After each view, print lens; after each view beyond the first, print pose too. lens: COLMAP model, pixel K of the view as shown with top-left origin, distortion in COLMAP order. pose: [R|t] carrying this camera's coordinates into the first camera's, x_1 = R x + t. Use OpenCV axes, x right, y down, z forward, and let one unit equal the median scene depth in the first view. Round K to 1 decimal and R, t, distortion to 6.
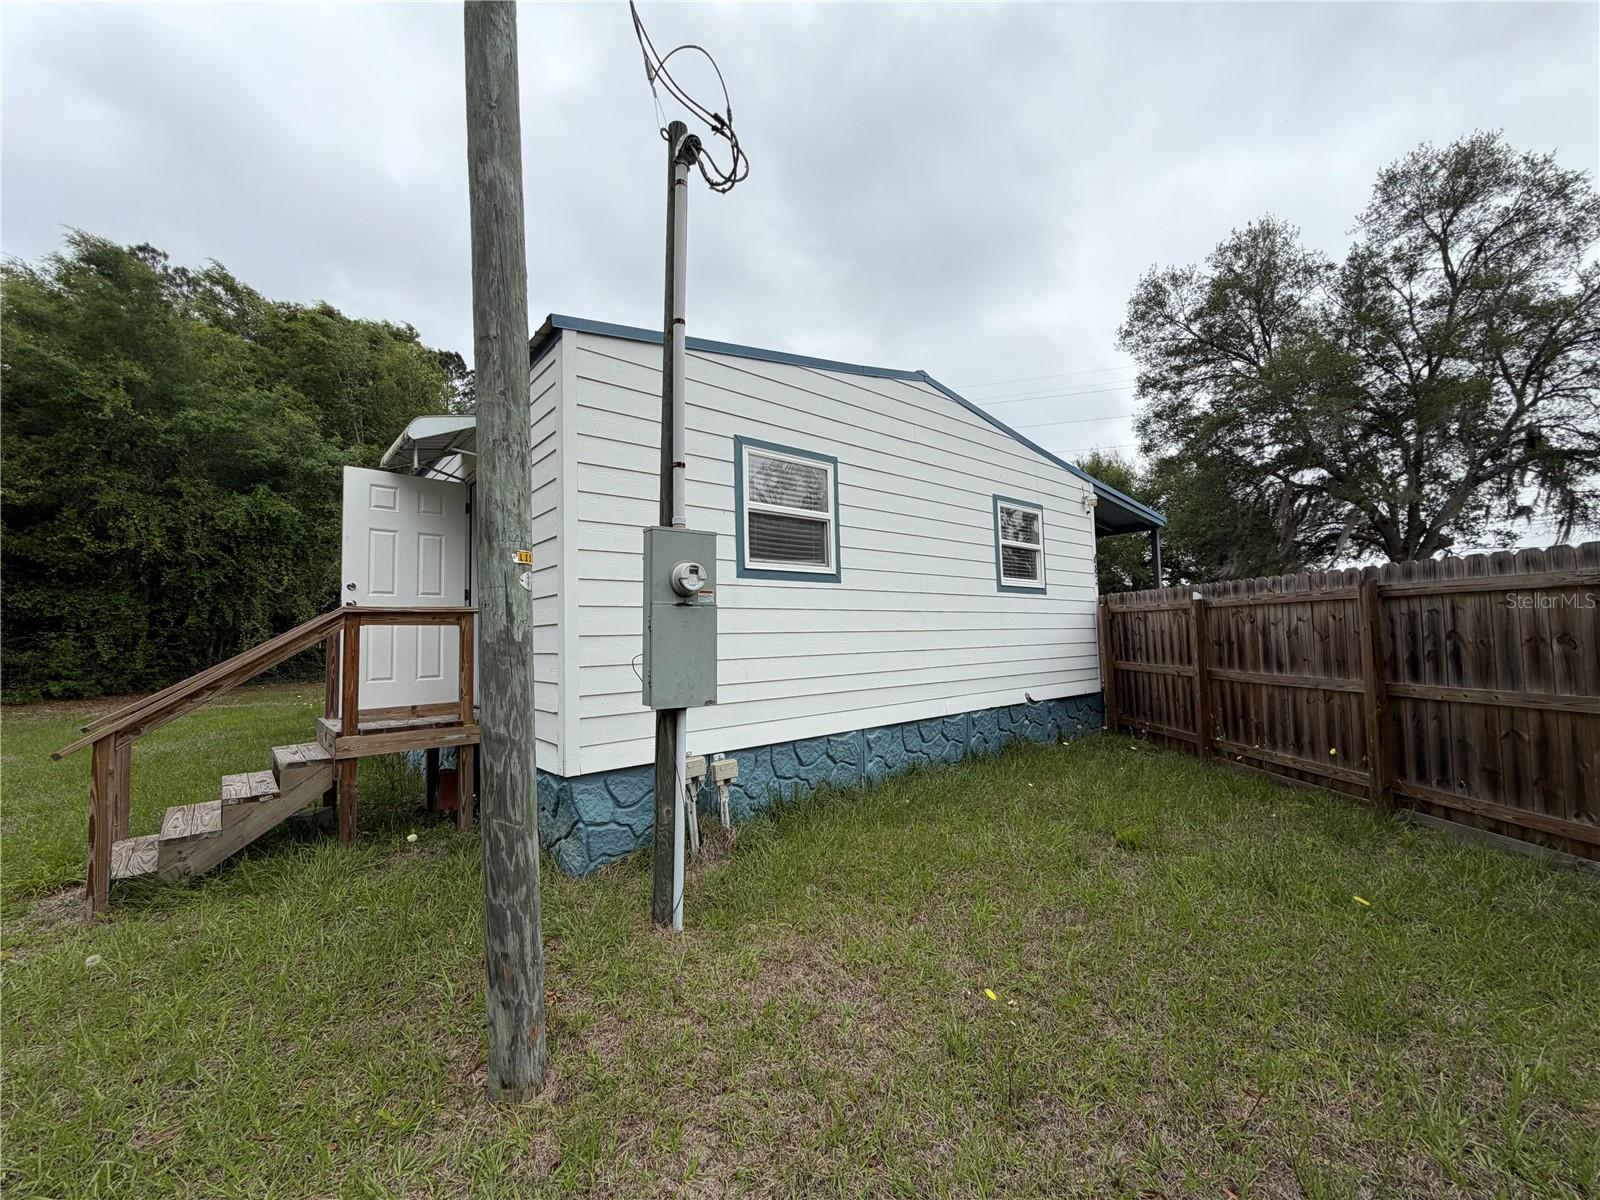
lens RADIAL K [[641.6, 0, 793.8], [0, 641.6, 597.6], [0, 0, 1]] dist [0.000097, 0.000423]
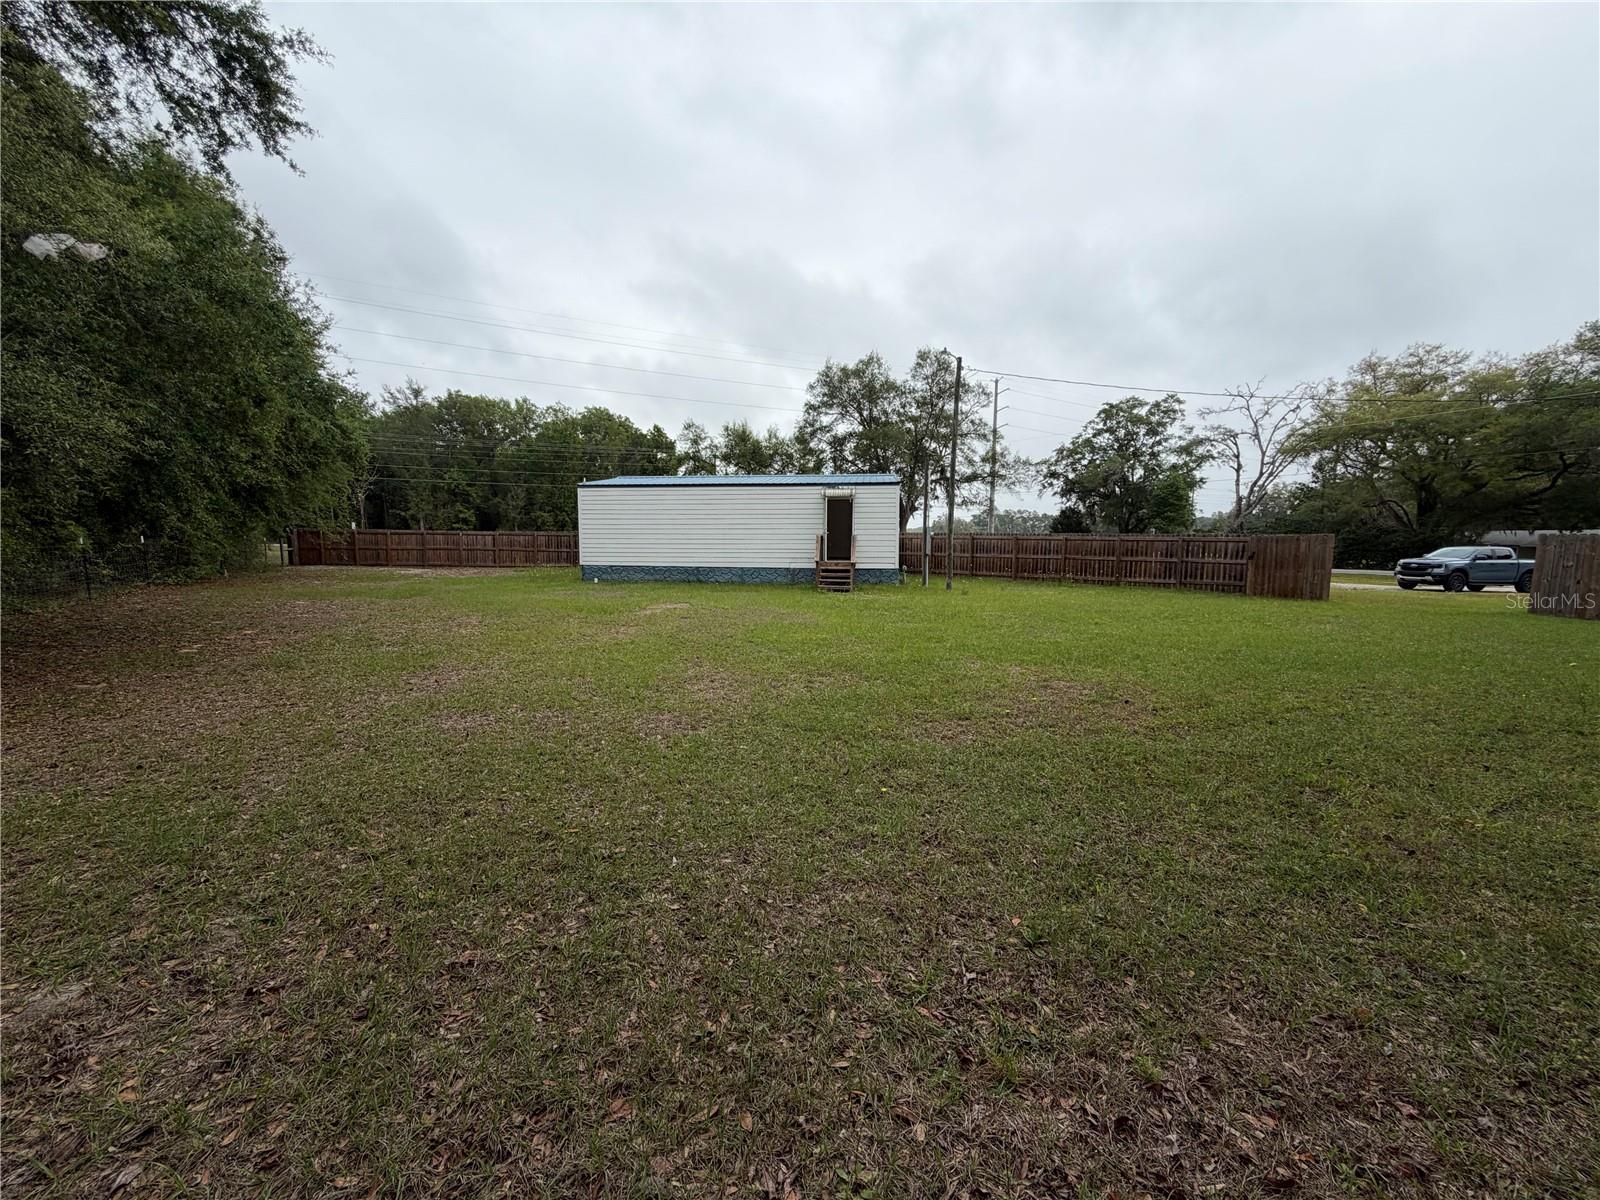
lens RADIAL K [[636.9, 0, 795.4], [0, 636.9, 602.8], [0, 0, 1]] dist [0.000437, 0.000084]
pose [[0.740903, -0.042898, 0.670240, -3.533582], [-0.060620, 0.989613, 0.130351, -0.067416], [-0.668870, -0.137207, 0.730607, -1.851626]]
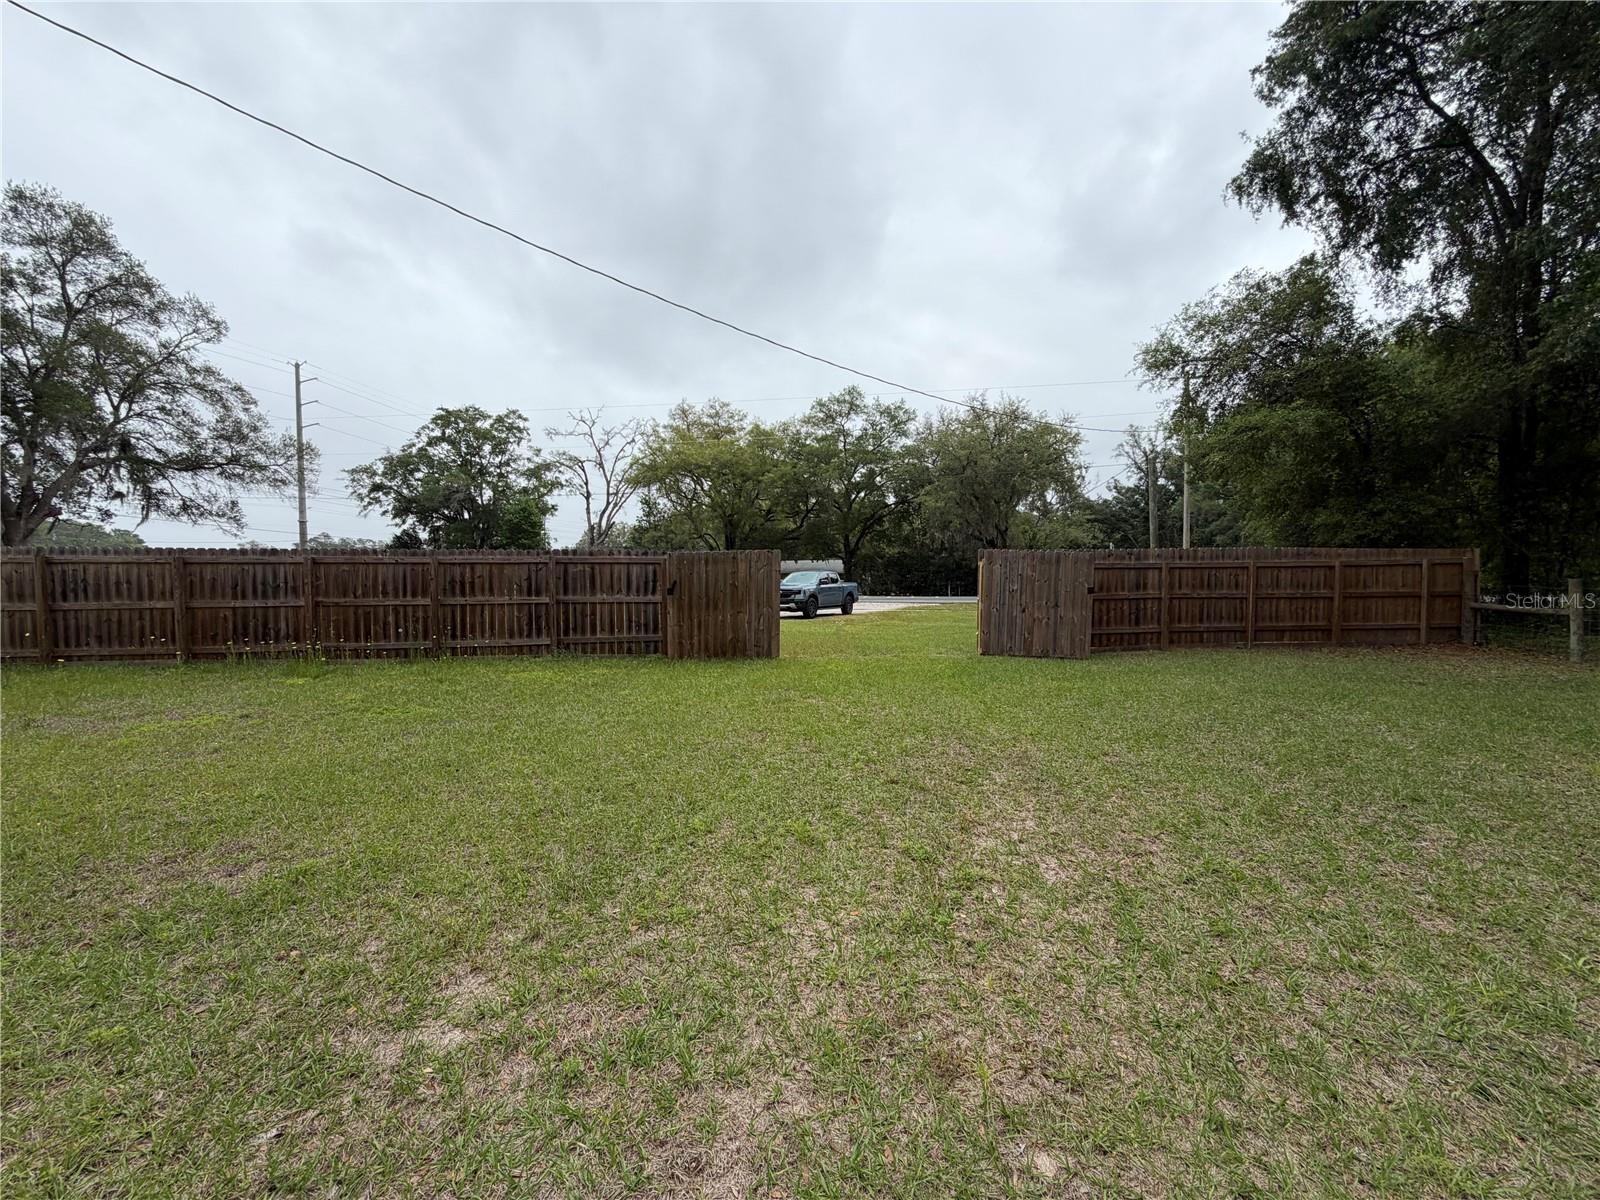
lens RADIAL K [[636.9, 0, 795.4], [0, 636.9, 602.8], [0, 0, 1]] dist [0.000437, 0.000084]
pose [[-0.093366, -0.027914, 0.995240, -1.249714], [-0.050764, 0.998440, 0.023241, -0.037851], [-0.994337, -0.048352, -0.094638, -1.111934]]
